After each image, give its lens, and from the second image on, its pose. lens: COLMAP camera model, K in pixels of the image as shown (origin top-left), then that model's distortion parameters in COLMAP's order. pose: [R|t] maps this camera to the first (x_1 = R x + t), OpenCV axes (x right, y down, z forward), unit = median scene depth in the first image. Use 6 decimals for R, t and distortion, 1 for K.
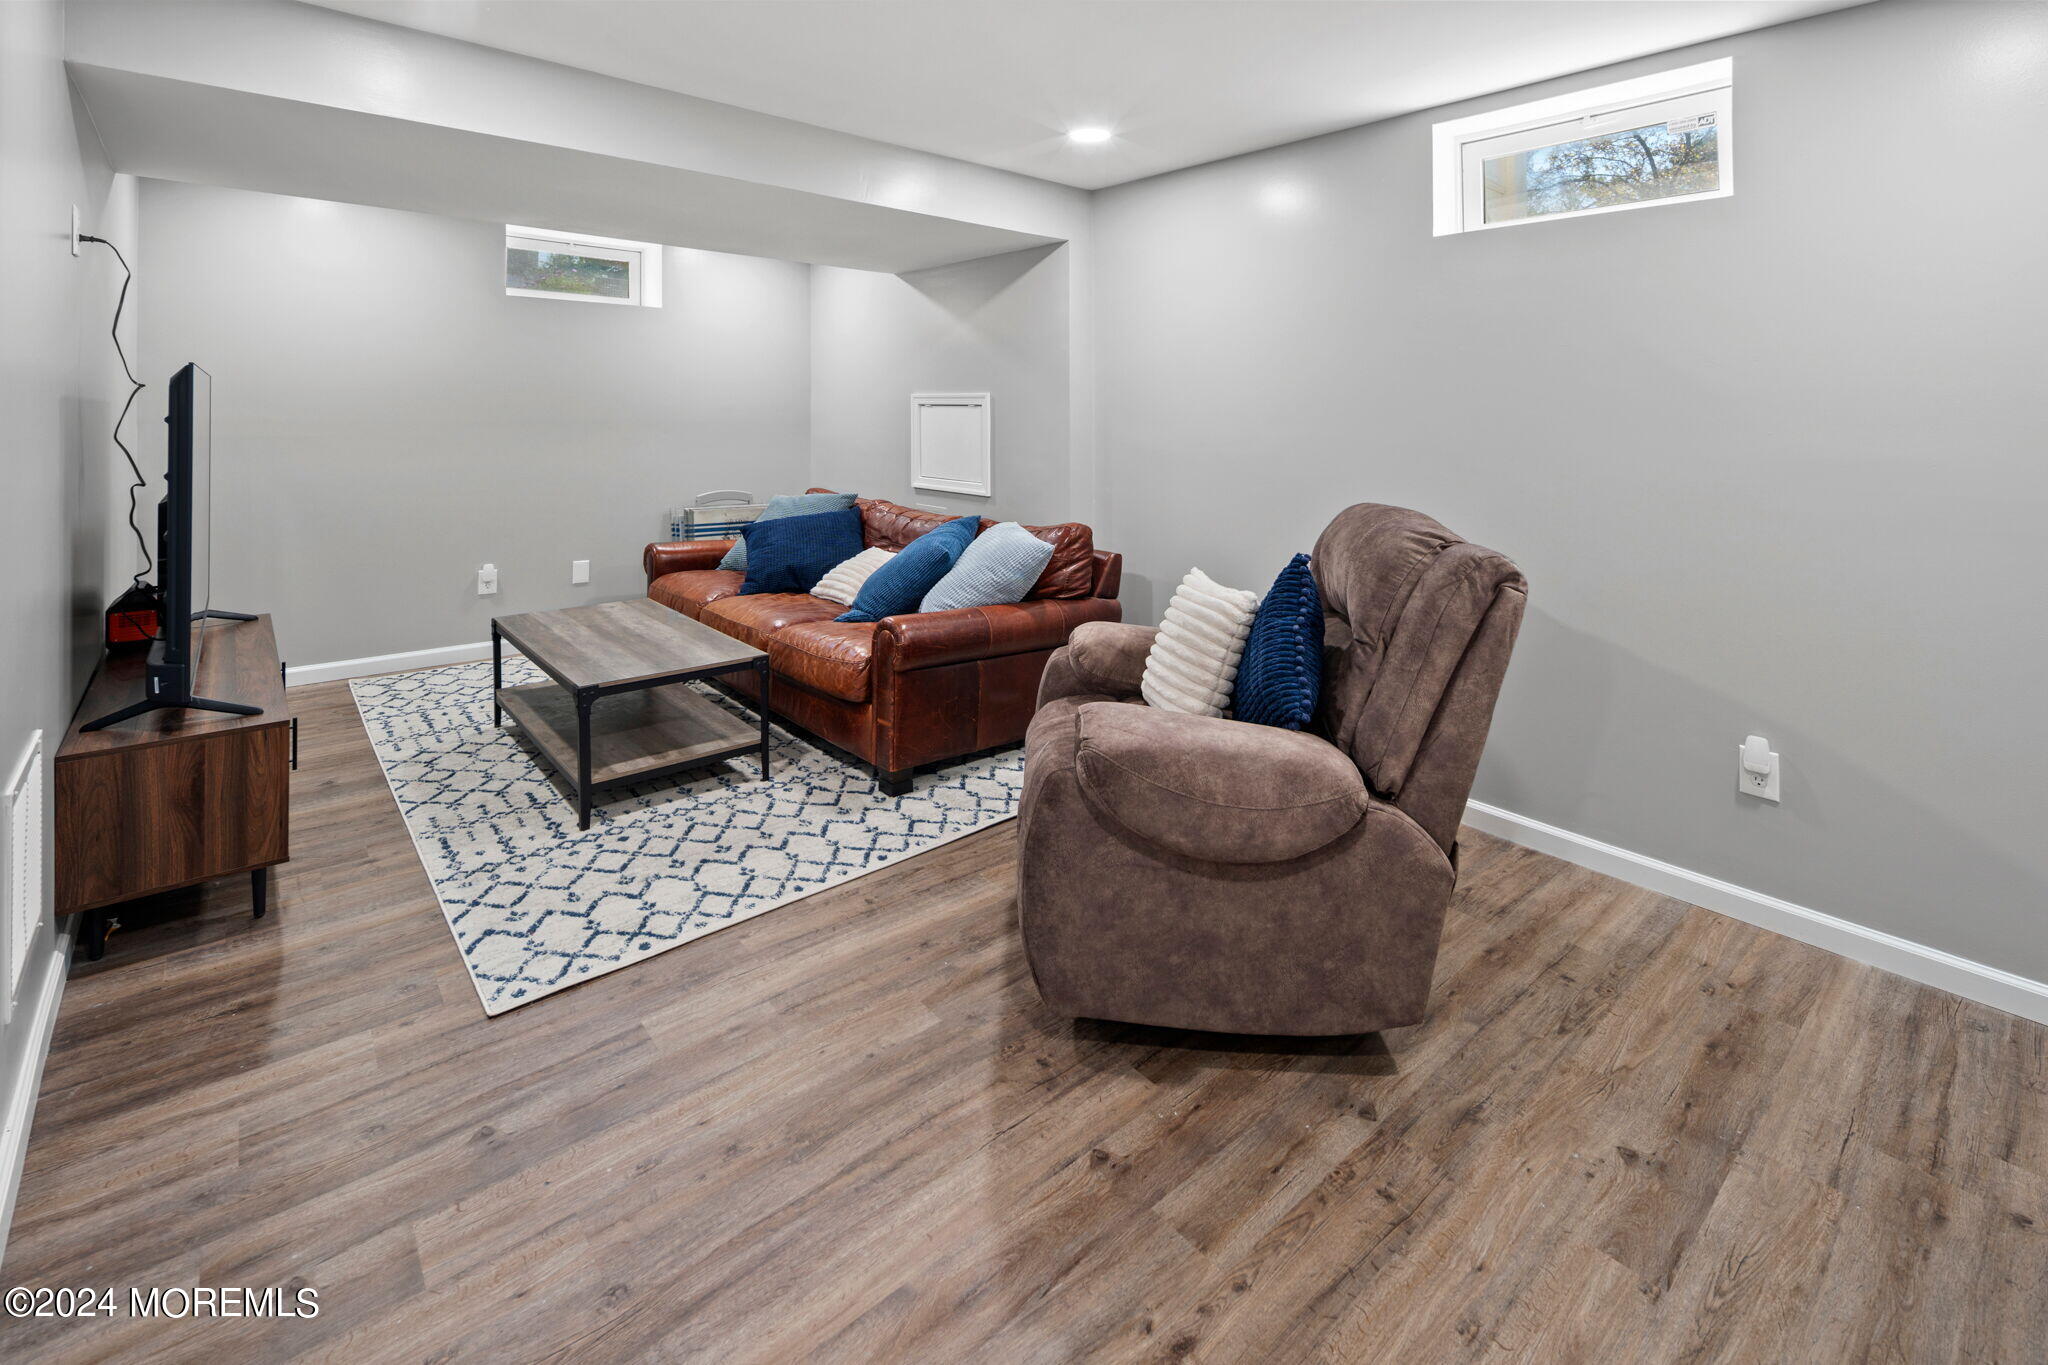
lens RADIAL K [[886.2, 0, 1024.0], [0, 886.2, 682.5], [0, 0, 1]] dist [-0.000156, -0.000083]
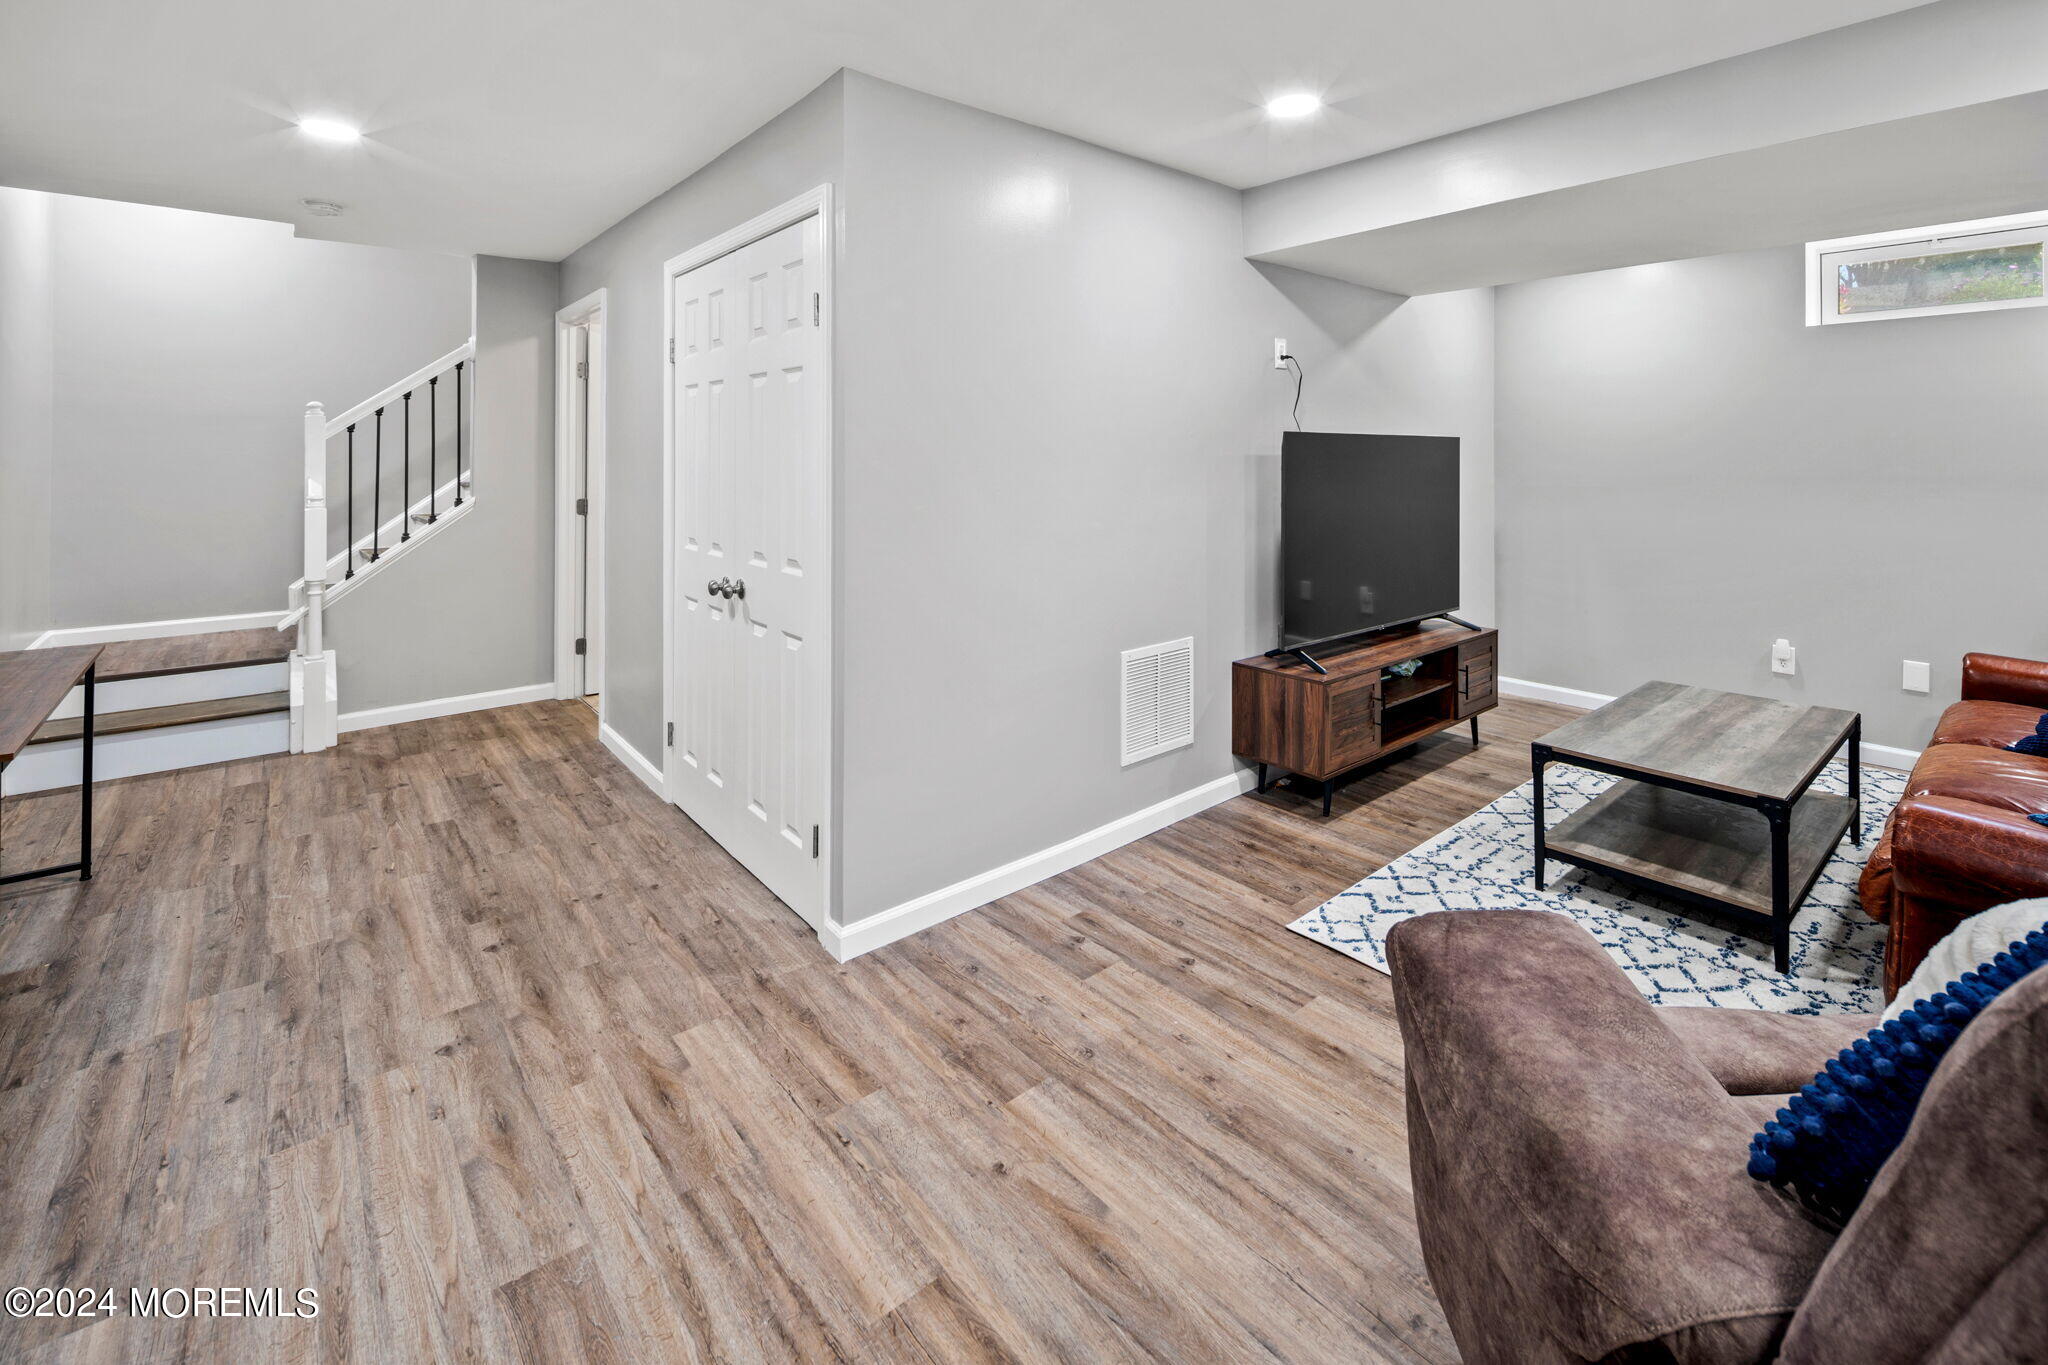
lens RADIAL K [[941.2, 0, 1022.9], [0, 941.2, 673.5], [0, 0, 1]] dist [0.000848, -0.000034]
pose [[-0.047896, 0.220497, -0.974211, 0.805324], [-0.291969, 0.929643, 0.224764, -0.201025], [0.955228, 0.295205, 0.019852, 0.559277]]
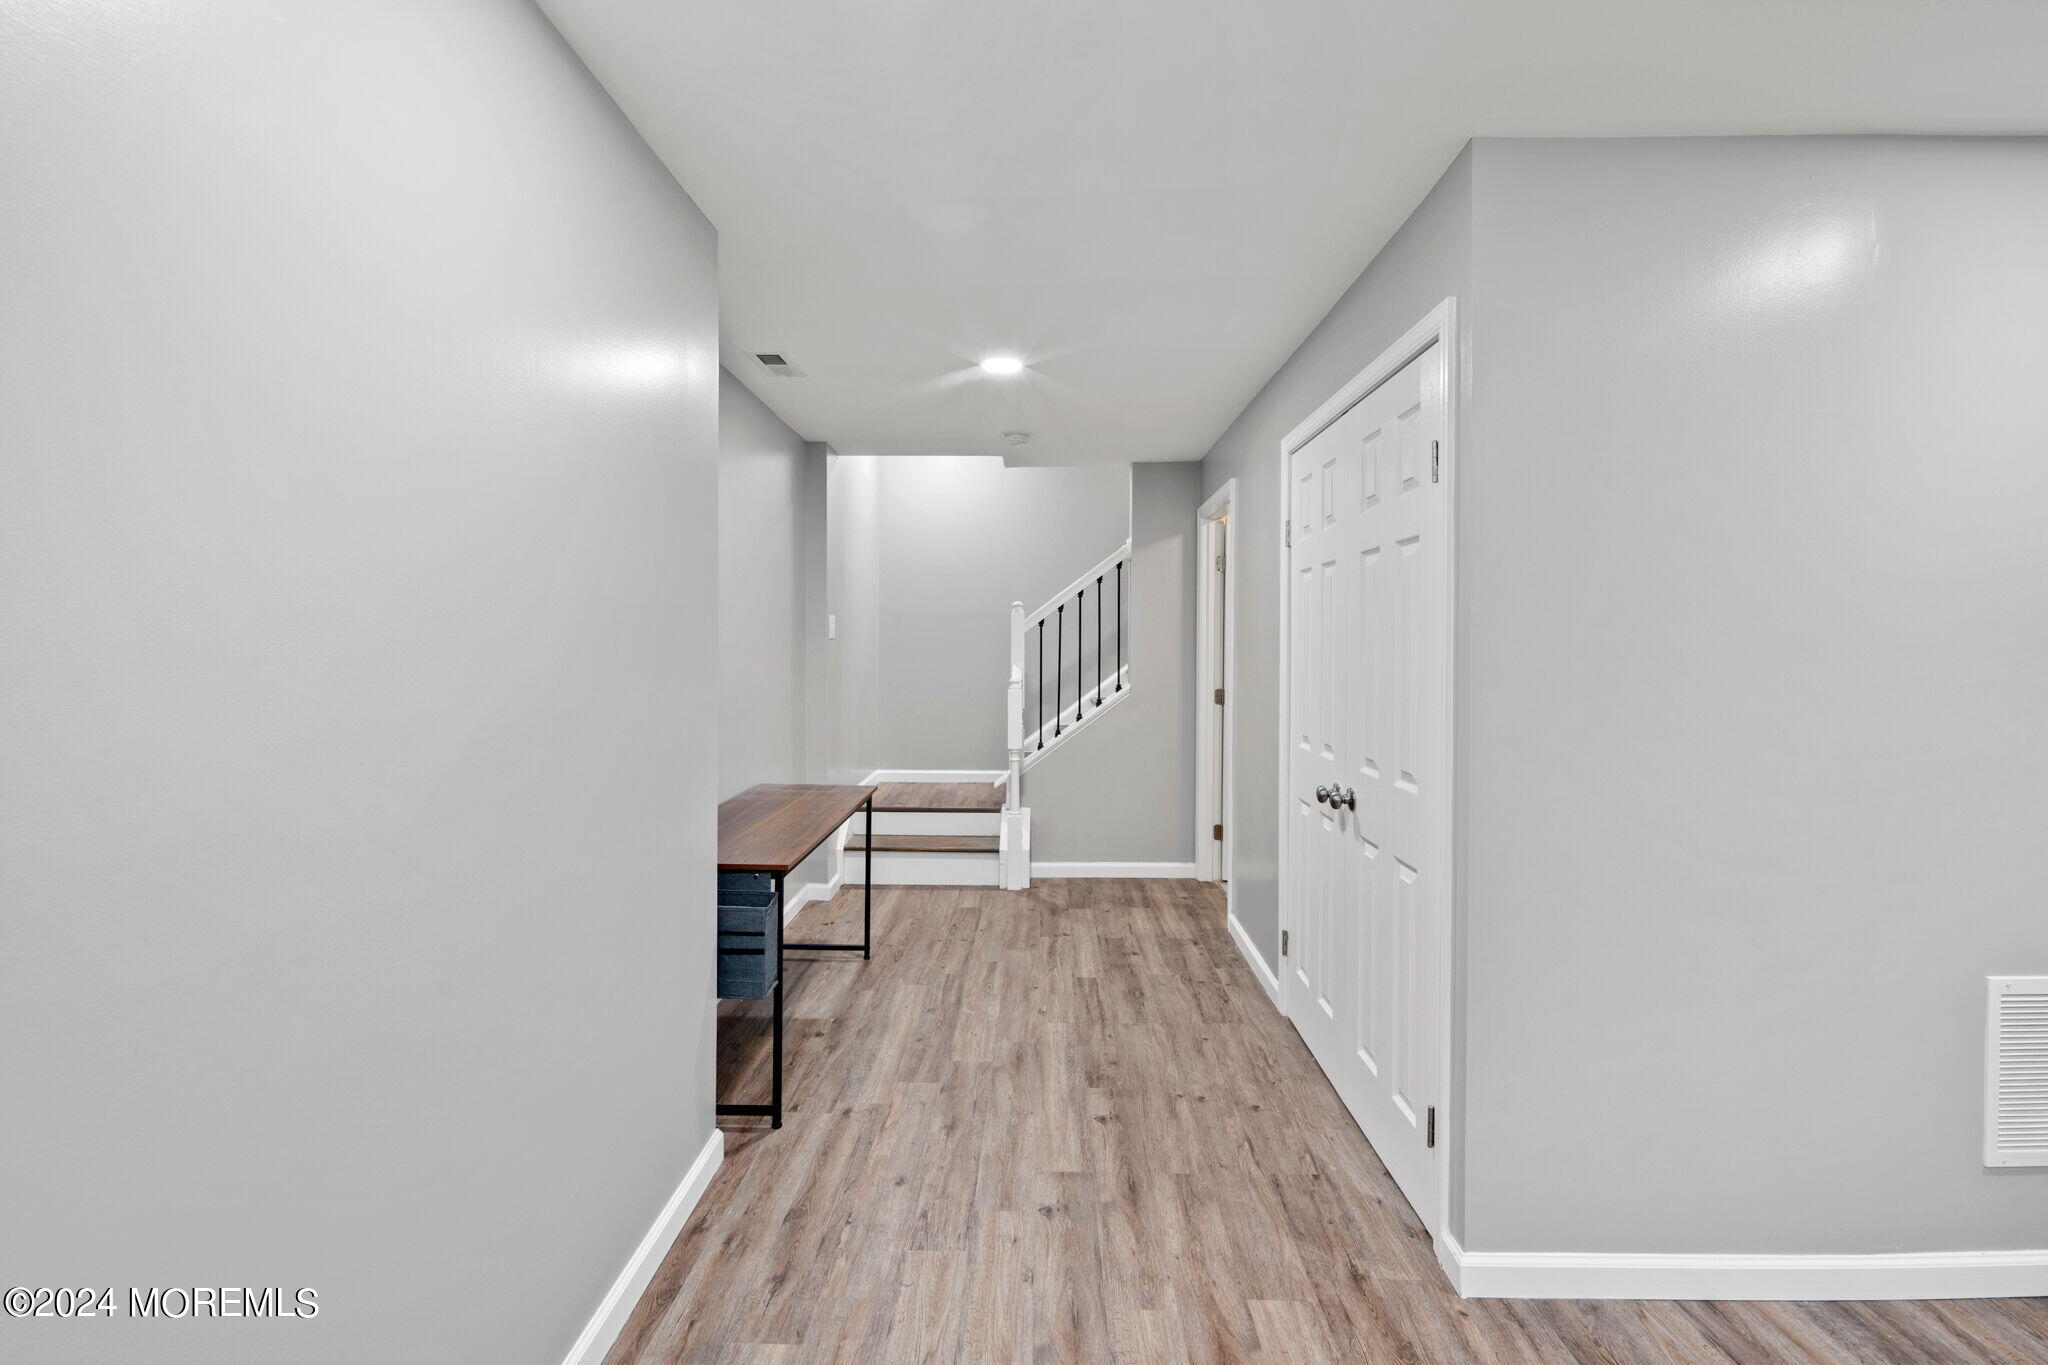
lens RADIAL K [[941.2, 0, 1022.9], [0, 941.2, 673.5], [0, 0, 1]] dist [0.000848, -0.000034]
pose [[-0.672233, 0.011543, -0.740250, 0.609934], [-0.225310, 0.949260, 0.219410, -0.199745], [0.705222, 0.314280, -0.635523, 0.562977]]
